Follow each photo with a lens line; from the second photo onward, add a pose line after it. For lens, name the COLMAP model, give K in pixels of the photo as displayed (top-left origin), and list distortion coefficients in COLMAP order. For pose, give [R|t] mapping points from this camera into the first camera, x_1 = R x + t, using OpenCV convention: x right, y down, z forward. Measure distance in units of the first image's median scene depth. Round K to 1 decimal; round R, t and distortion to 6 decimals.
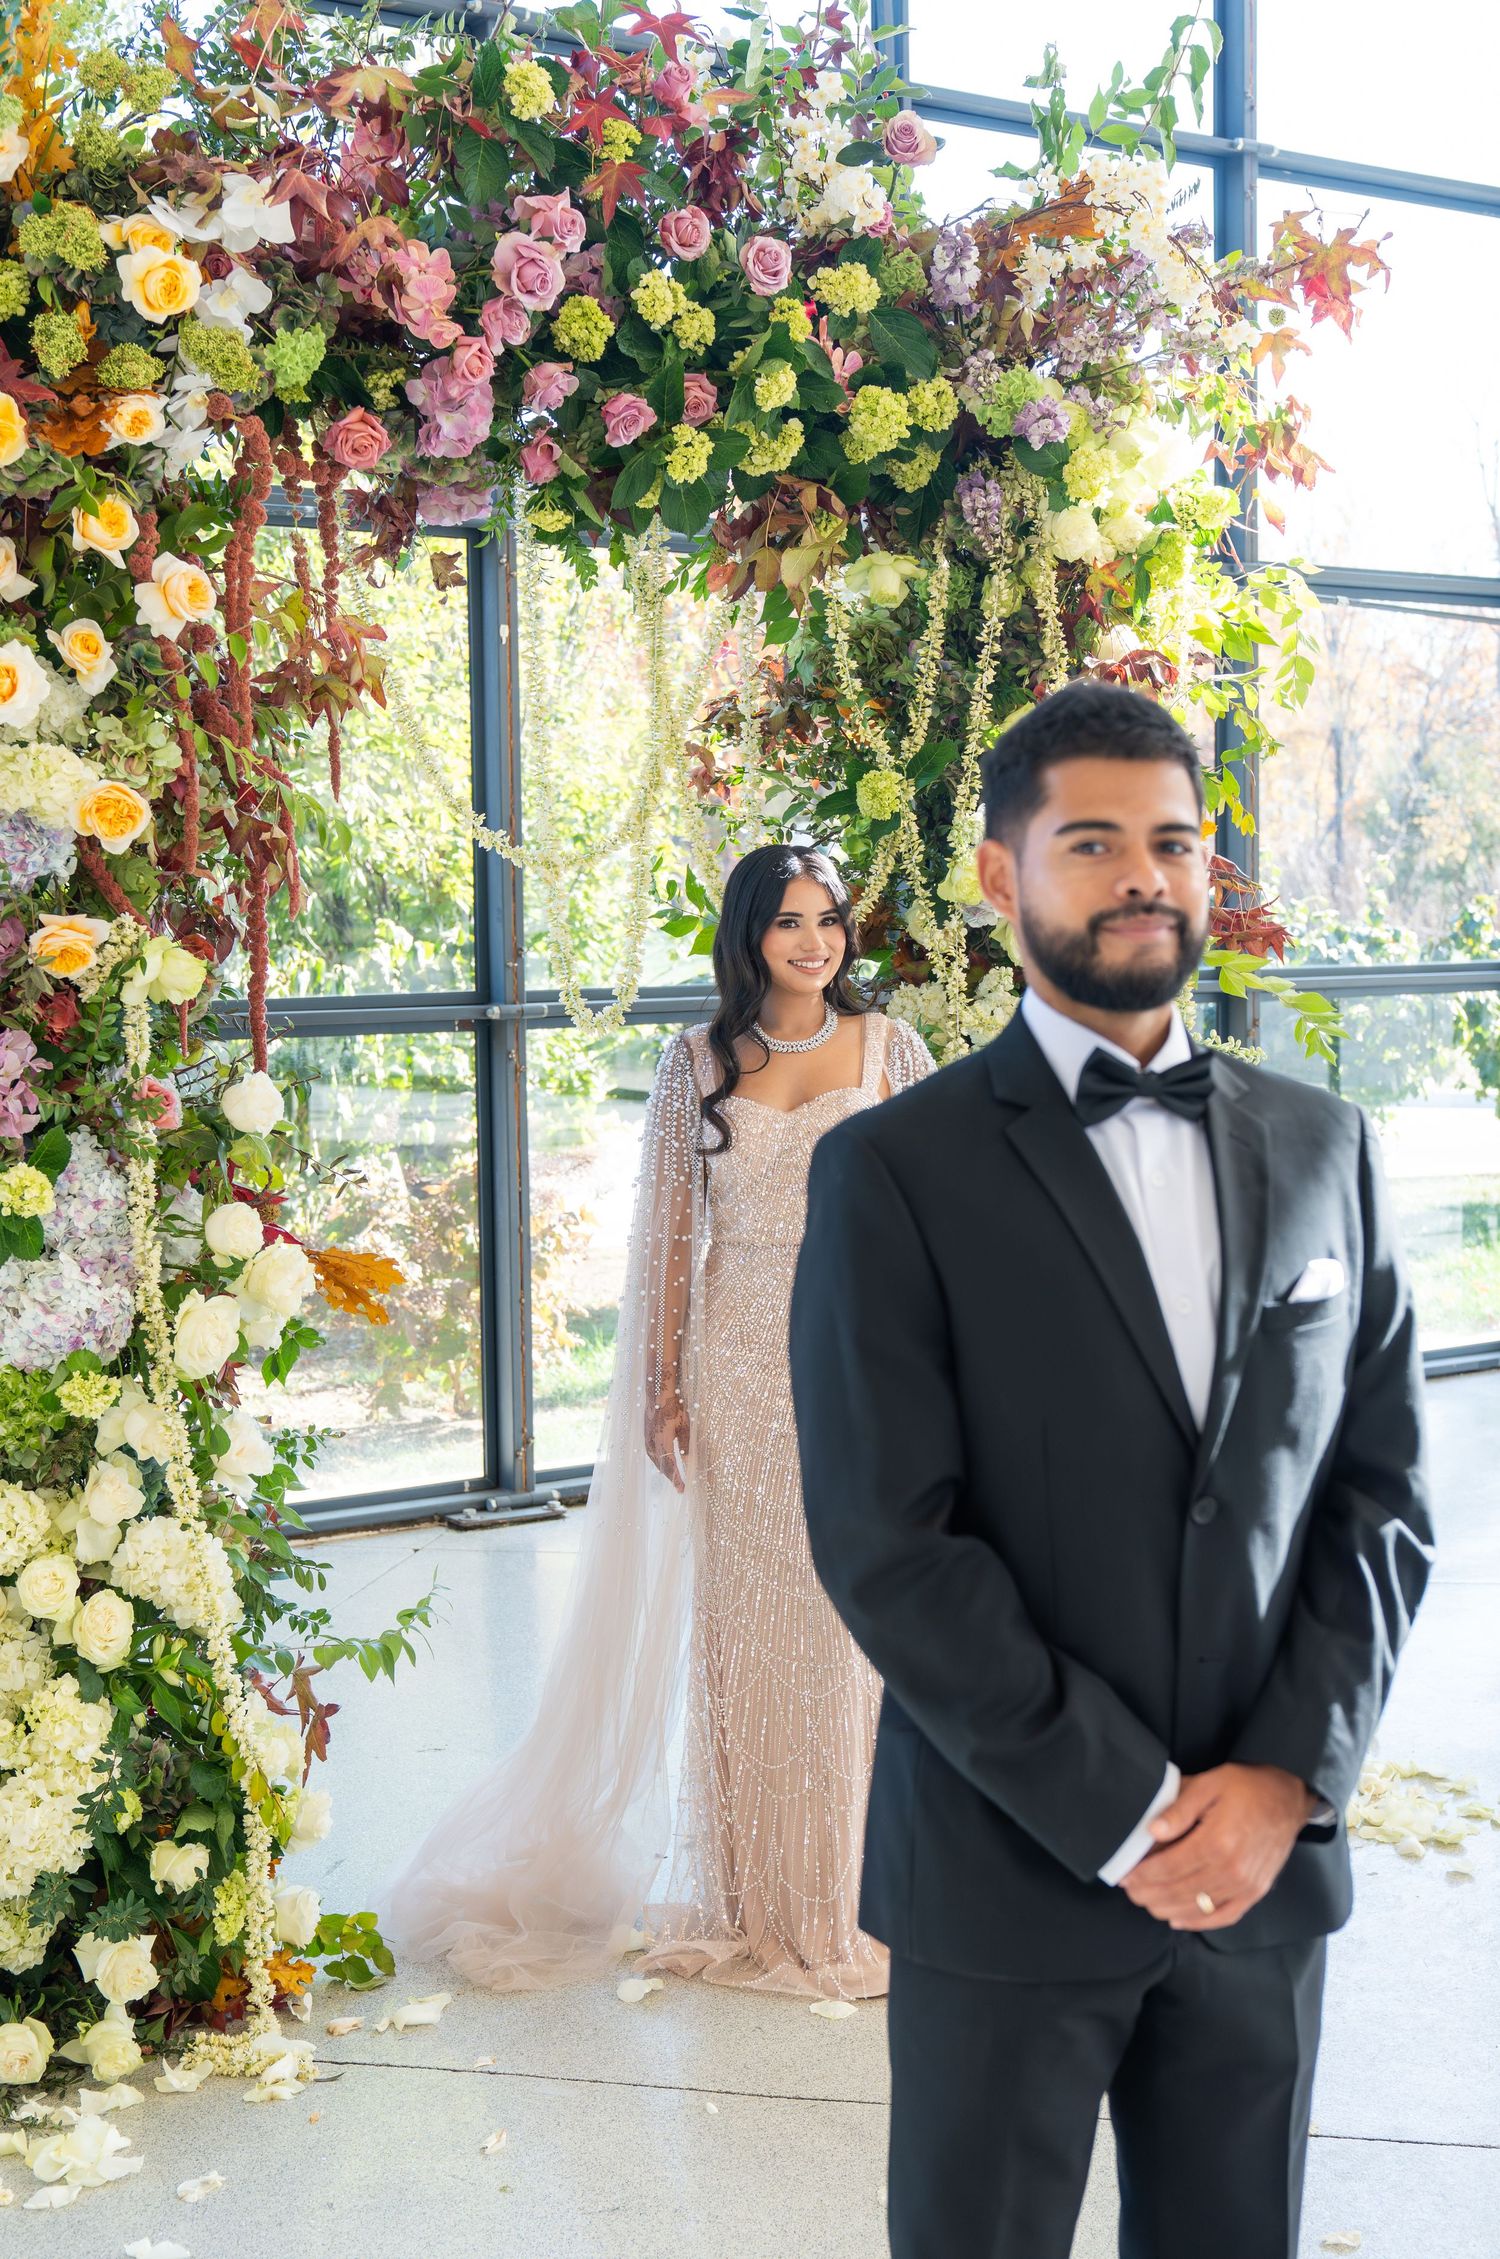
lens RADIAL K [[2742.4, 0, 747.9], [0, 2742.4, 1110.9], [0, 0, 1]] dist [-0.019529, 0.000000]
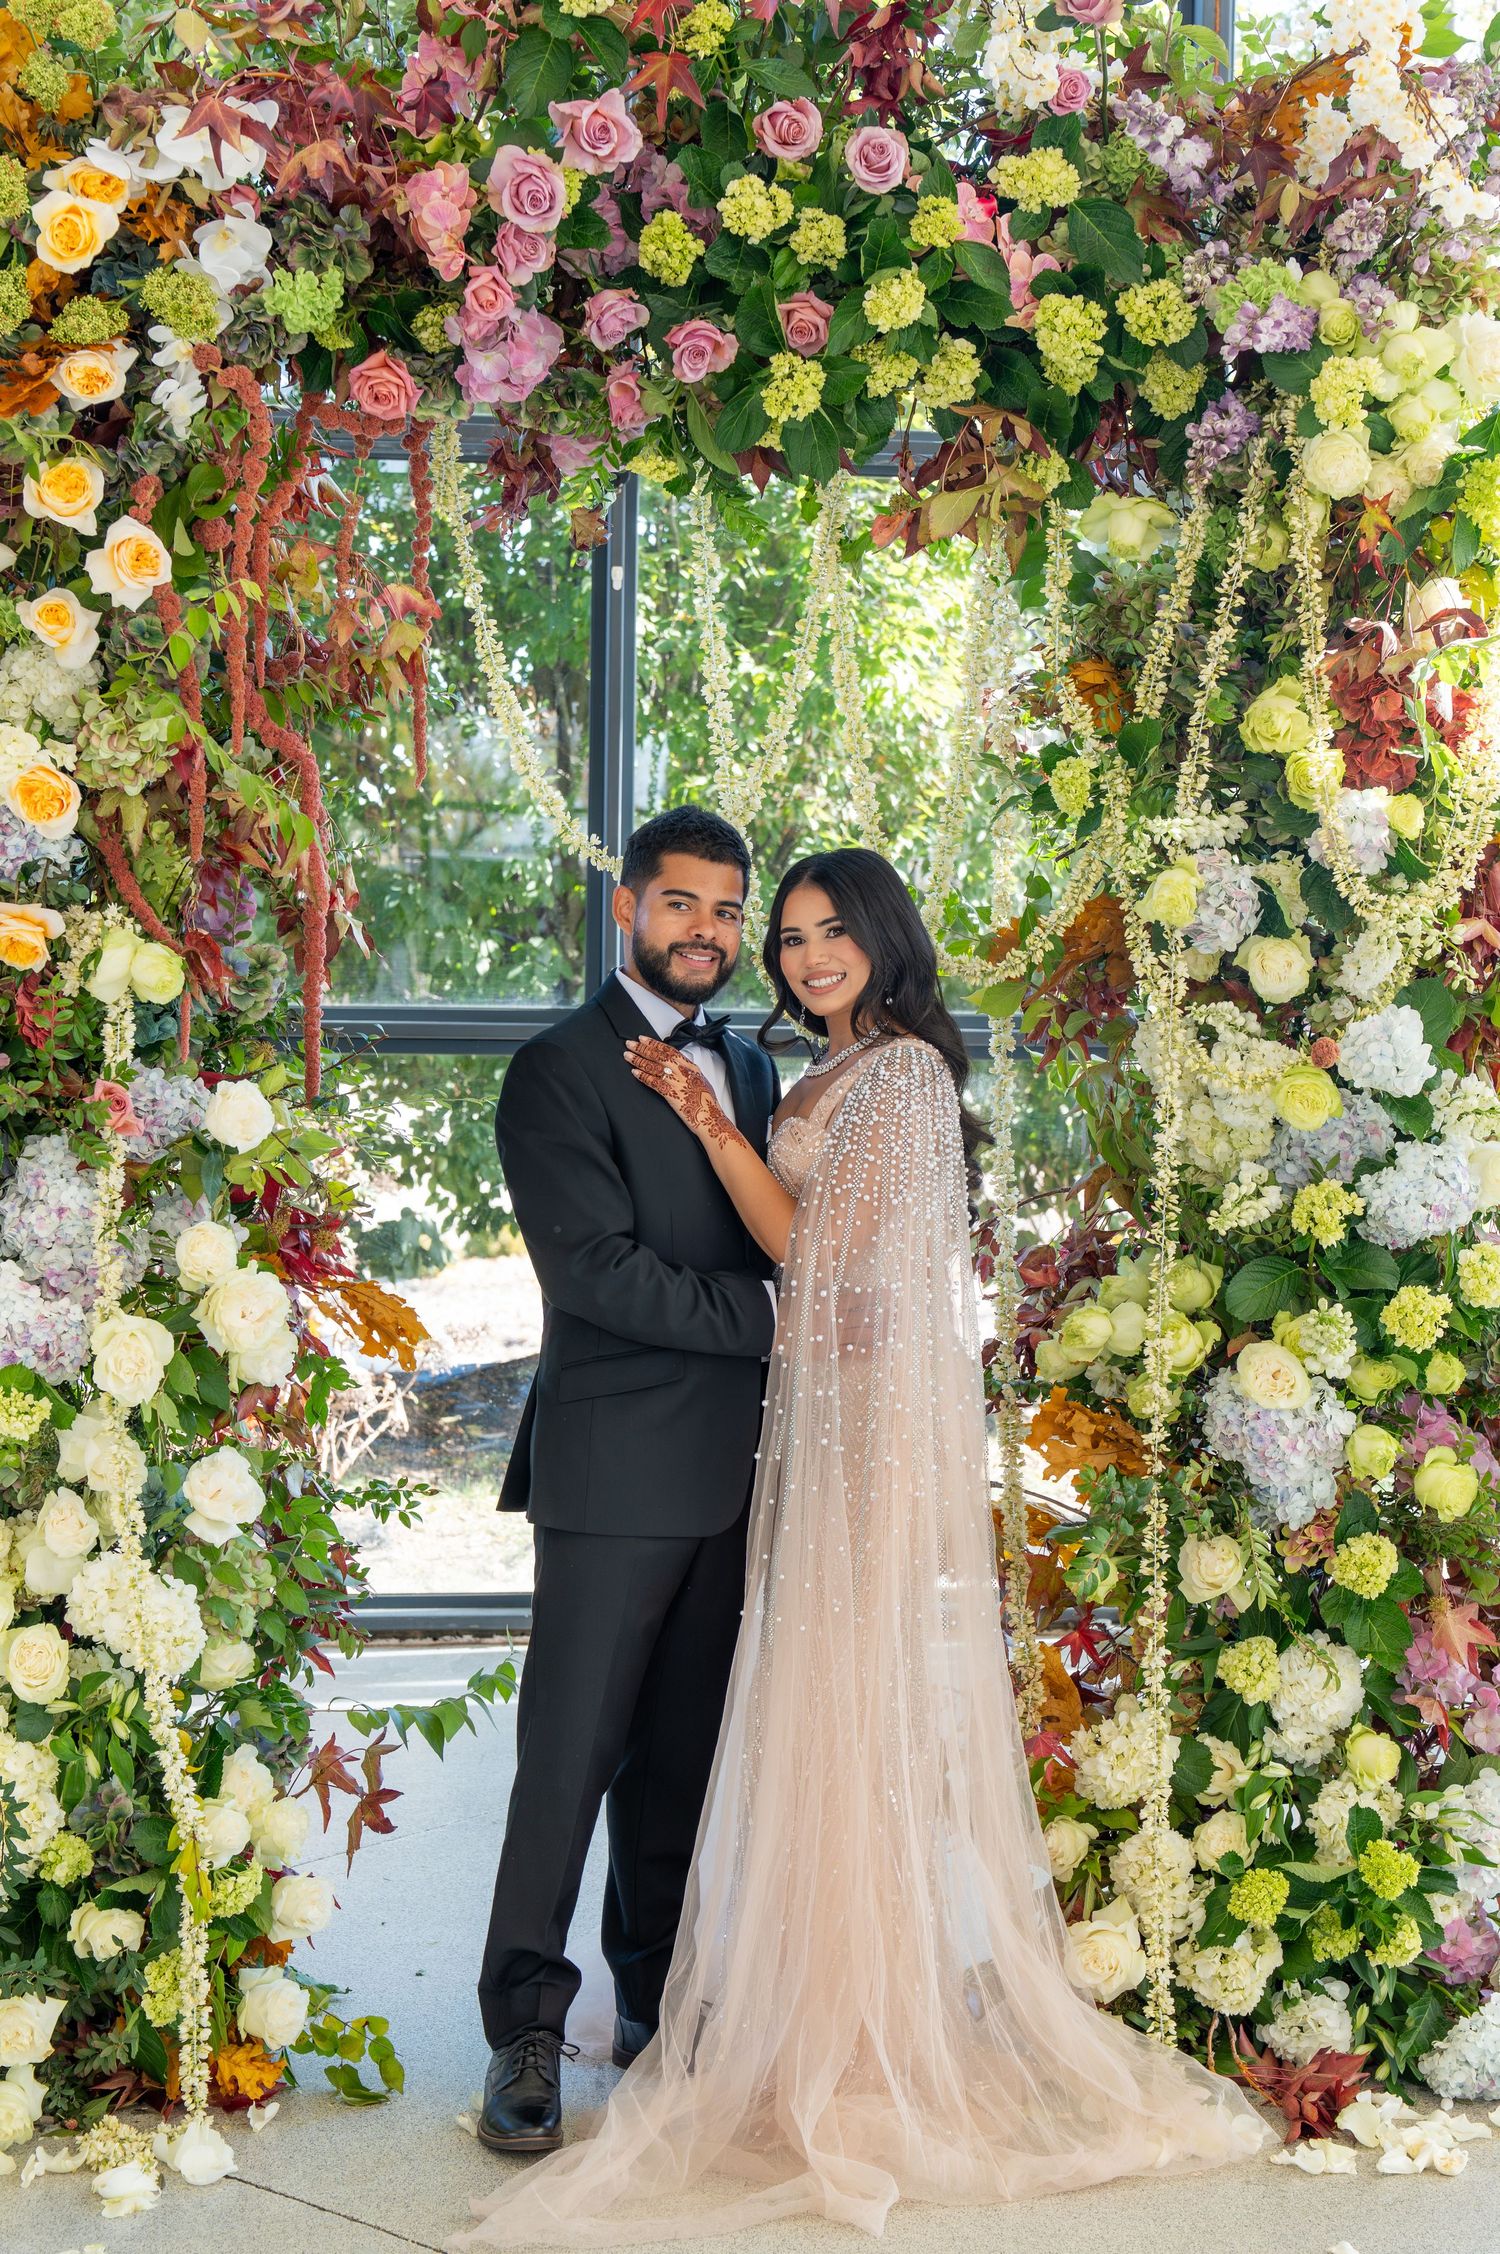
lens RADIAL K [[3141.4, 0, 765.1], [0, 3141.4, 1112.8], [0, 0, 1]] dist [0.015884, 0.000000]
pose [[0.906012, 0.049580, -0.420338, 0.417506], [-0.056151, 0.998417, -0.003263, -0.009770], [0.419511, 0.026559, 0.907362, 0.114763]]
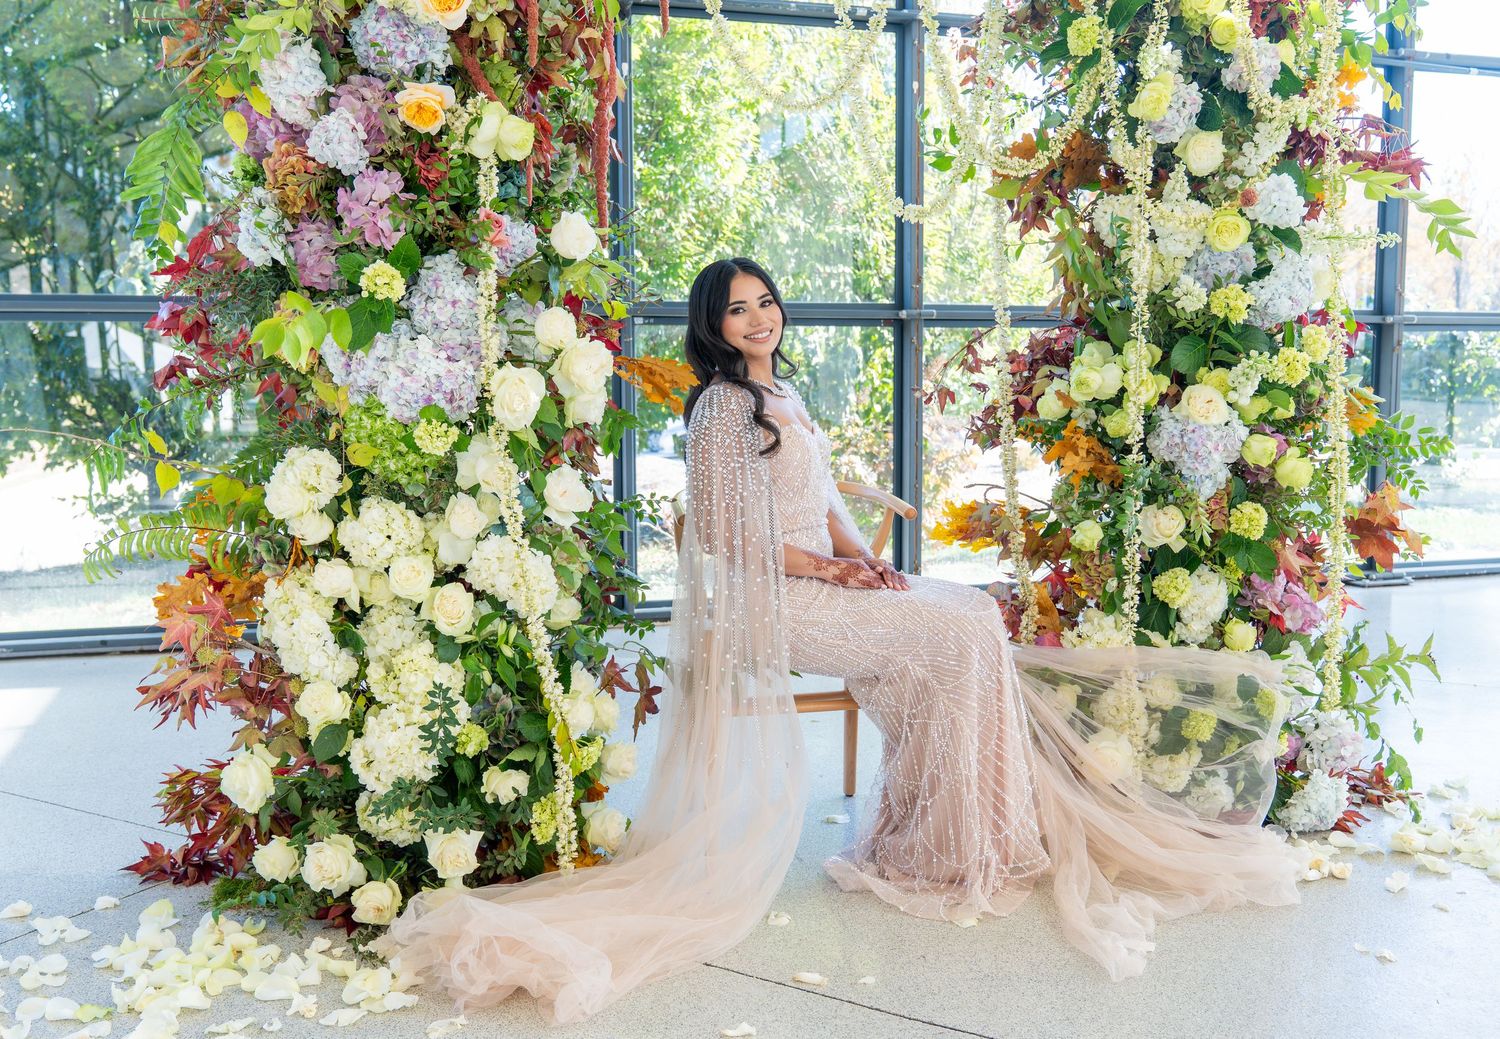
lens RADIAL K [[1285.2, 0, 726.3], [0, 1285.2, 511.3], [0, 0, 1]] dist [-0.027267, 0.032976]
pose [[0.954293, 0.040673, -0.296093, 0.085292], [-0.027535, 0.998448, 0.048408, 0.099302], [0.297603, -0.038042, 0.953932, 0.403567]]
